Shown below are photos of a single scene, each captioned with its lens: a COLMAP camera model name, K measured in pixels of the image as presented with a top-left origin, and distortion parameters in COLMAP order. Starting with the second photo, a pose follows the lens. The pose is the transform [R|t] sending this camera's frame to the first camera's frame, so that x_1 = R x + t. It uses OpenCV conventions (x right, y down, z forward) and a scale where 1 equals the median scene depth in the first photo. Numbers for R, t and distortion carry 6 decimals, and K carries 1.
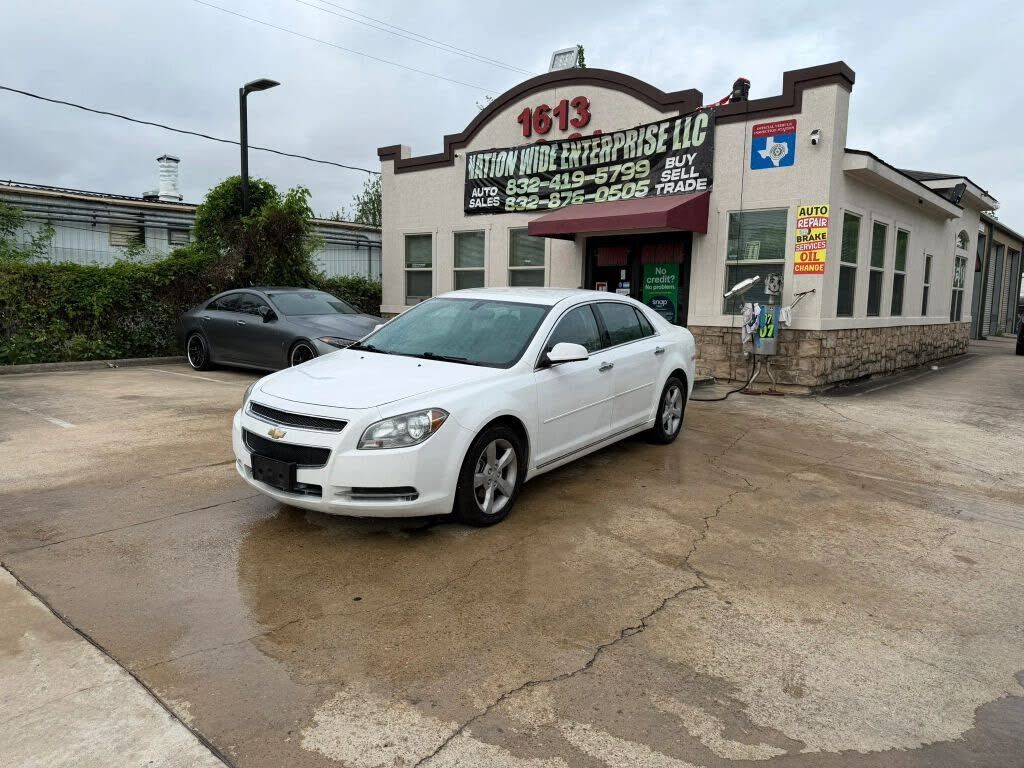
lens RADIAL K [[728.1, 0, 512.0], [0, 728.1, 384.0], [0, 0, 1]] dist [0.000618, 0.000152]
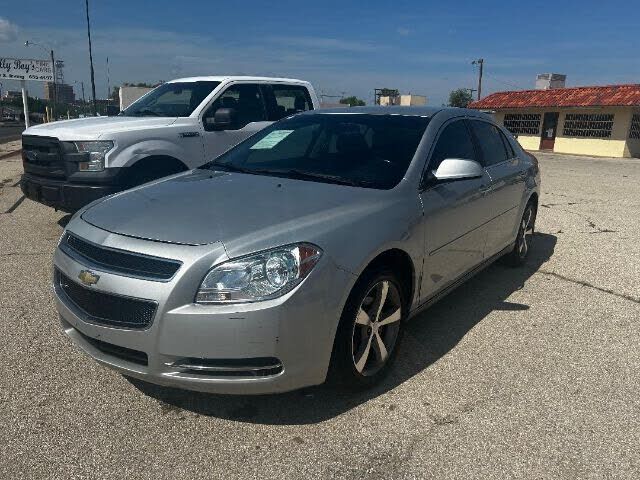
lens RADIAL K [[455.0, 0, 320.0], [0, 455.0, 240.0], [0, 0, 1]] dist [0.000618, 0.000152]
pose [[0.996595, -0.000169, -0.082458, -0.055620], [0.006209, 0.997313, 0.072989, -0.001243], [0.082224, -0.073252, 0.993918, 0.574260]]
